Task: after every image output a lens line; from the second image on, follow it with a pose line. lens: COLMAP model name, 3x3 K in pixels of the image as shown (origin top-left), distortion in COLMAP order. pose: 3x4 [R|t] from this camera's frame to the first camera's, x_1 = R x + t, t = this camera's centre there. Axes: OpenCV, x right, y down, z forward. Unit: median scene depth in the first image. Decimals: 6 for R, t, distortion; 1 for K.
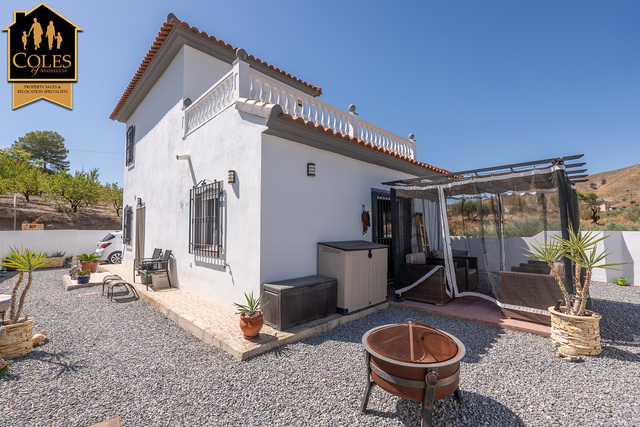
lens RADIAL K [[277.5, 0, 320.0], [0, 277.5, 213.5], [0, 0, 1]] dist [0.000543, -0.000034]
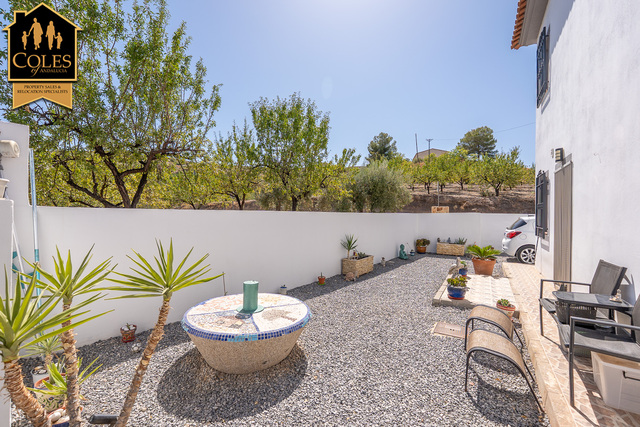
lens RADIAL K [[261.7, 0, 319.3], [0, 261.7, 217.4], [0, 0, 1]] dist [-0.011708, -0.000176]
pose [[0.210687, 0.019364, -0.977362, -0.229115], [0.048379, 0.998372, 0.030210, 0.026264], [0.976356, -0.053648, 0.209408, 0.381869]]
